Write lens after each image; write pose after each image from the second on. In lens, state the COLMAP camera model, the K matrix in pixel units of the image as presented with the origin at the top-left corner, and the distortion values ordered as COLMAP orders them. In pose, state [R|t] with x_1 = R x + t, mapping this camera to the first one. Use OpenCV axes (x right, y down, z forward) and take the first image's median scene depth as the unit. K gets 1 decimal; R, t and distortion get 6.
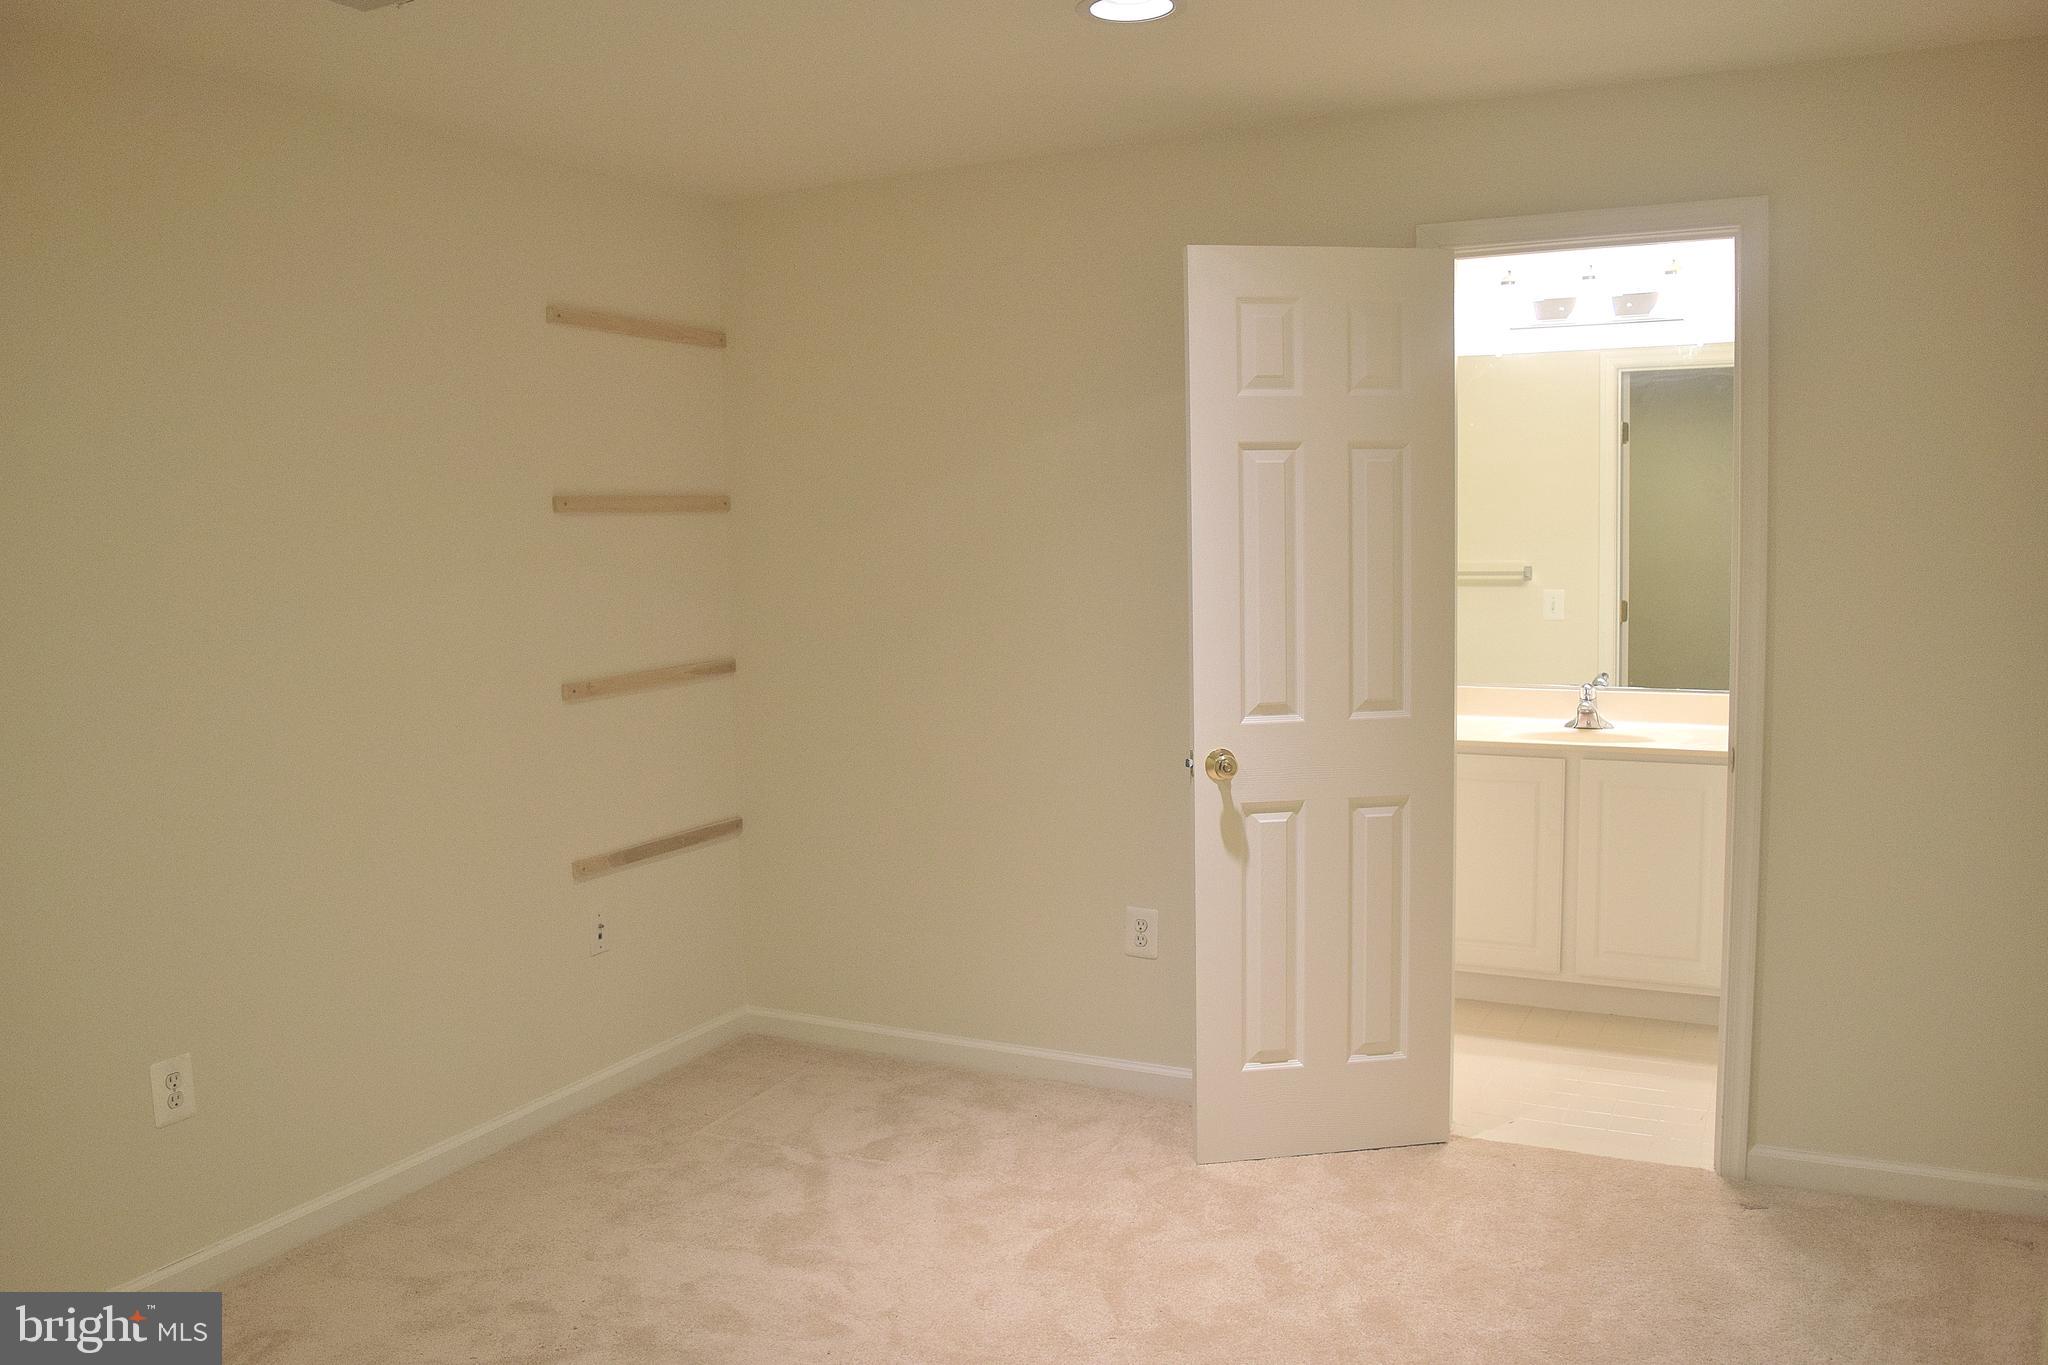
lens RADIAL K [[1607.0, 0, 1024.7], [0, 1607.0, 681.4], [0, 0, 1]] dist [-0.098517, 0.020773]
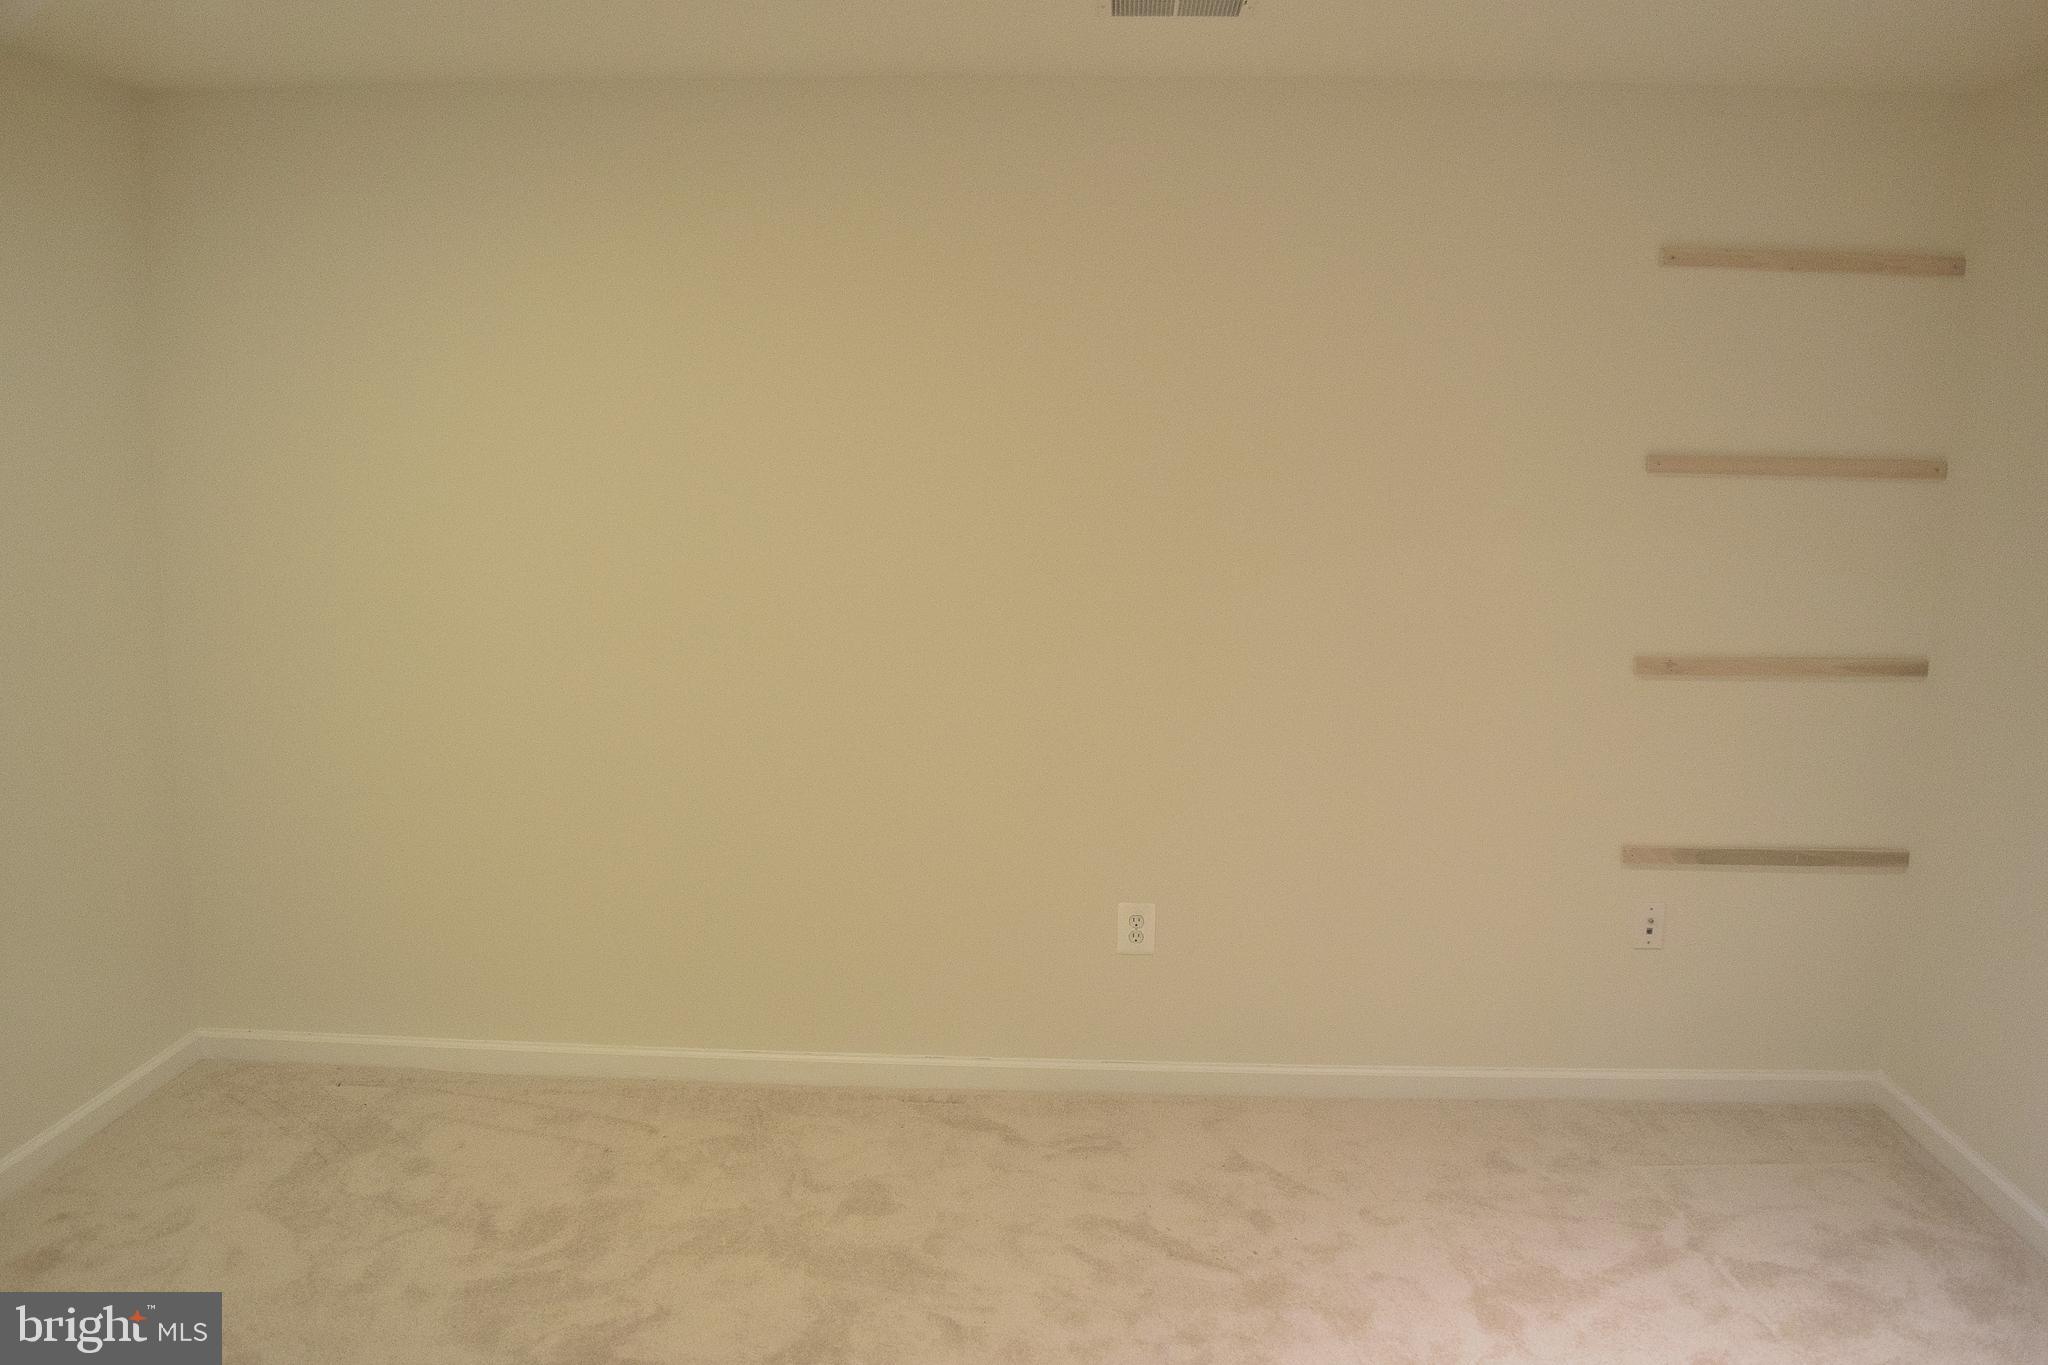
lens RADIAL K [[1607.0, 0, 1024.5], [0, 1607.0, 682.8], [0, 0, 1]] dist [-0.098517, 0.020773]
pose [[0.401063, 0.169610, -0.900212, 0.435738], [-0.106035, 0.984699, 0.138287, -0.079219], [0.909893, 0.039992, 0.412911, 0.313964]]
